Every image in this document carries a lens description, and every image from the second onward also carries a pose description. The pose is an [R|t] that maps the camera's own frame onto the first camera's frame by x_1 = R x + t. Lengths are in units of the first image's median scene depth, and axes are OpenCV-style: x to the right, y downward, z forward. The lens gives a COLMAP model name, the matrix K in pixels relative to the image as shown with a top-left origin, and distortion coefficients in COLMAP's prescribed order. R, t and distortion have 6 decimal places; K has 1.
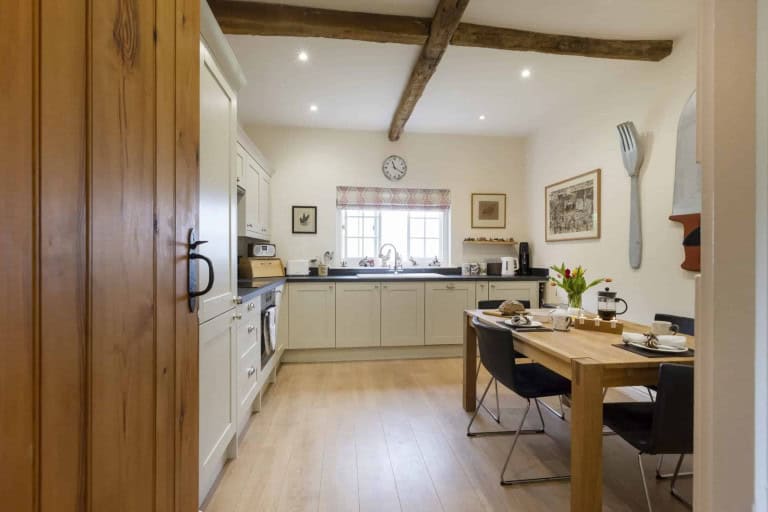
lens RADIAL K [[365.8, 0, 384.0], [0, 365.8, 256.0], [0, 0, 1]] dist [0.001157, 0.000279]
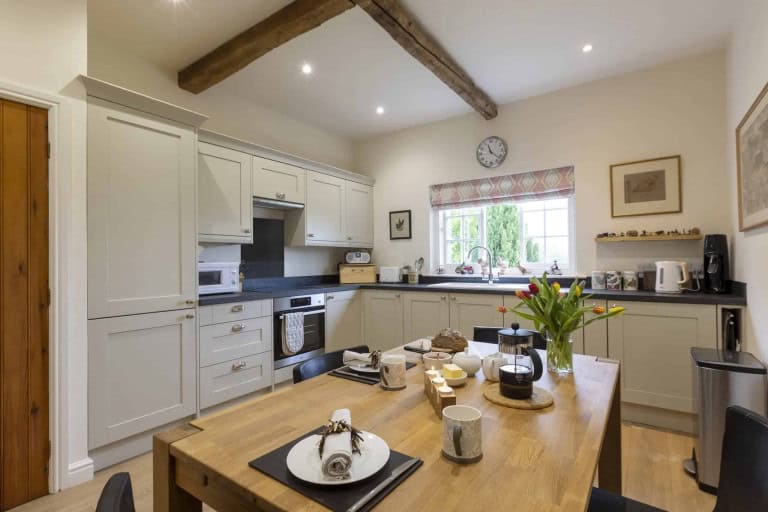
lens RADIAL K [[365.8, 0, 384.0], [0, 365.8, 256.0], [0, 0, 1]] dist [0.001157, 0.000279]
pose [[0.735677, -0.020118, -0.677034, 0.444405], [0.009741, 0.999770, -0.019123, 0.001280], [0.677263, 0.007473, 0.735703, 0.280325]]
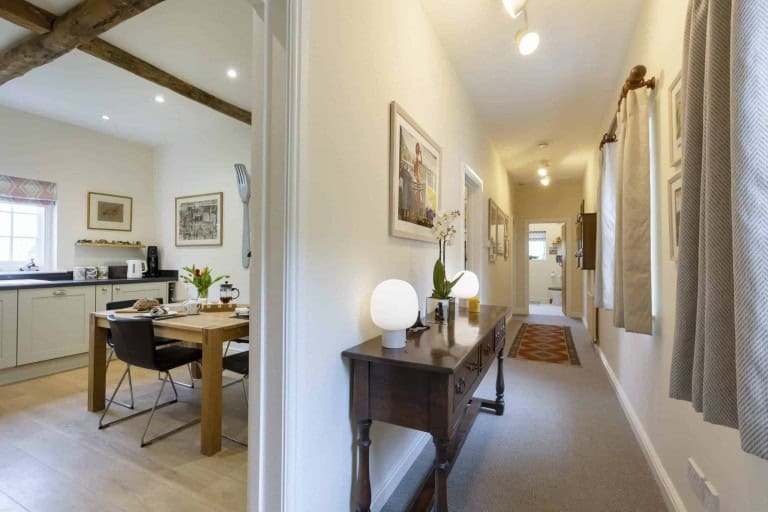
lens RADIAL K [[341.2, 0, 401.2], [0, 341.2, 254.5], [0, 0, 1]] dist [0.000192, -0.000365]
pose [[0.527094, 0.009598, 0.849753, -0.088857], [-0.000331, 0.999938, -0.011089, -0.002113], [-0.849807, 0.005564, 0.527065, -0.153086]]
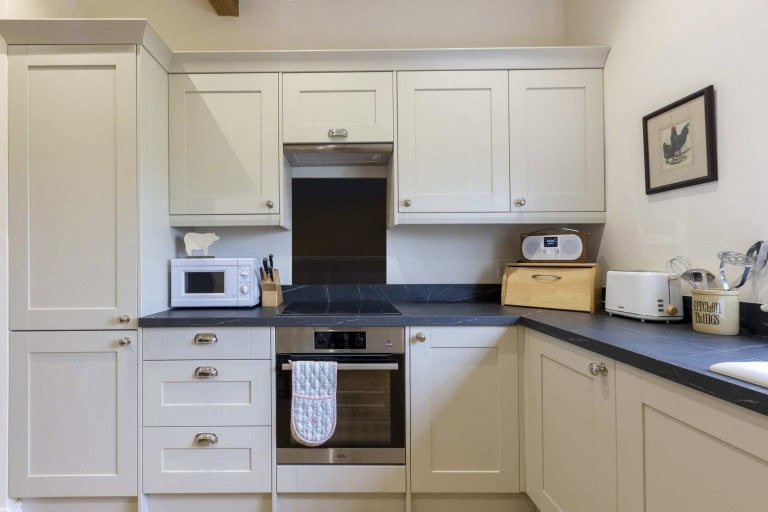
lens RADIAL K [[365.8, 0, 384.0], [0, 365.8, 256.0], [0, 0, 1]] dist [0.001157, 0.000279]
pose [[-0.105967, -0.010160, -0.994318, 0.139308], [0.003590, 0.999937, -0.010600, -0.000078], [0.994363, -0.004693, -0.105924, 0.850160]]
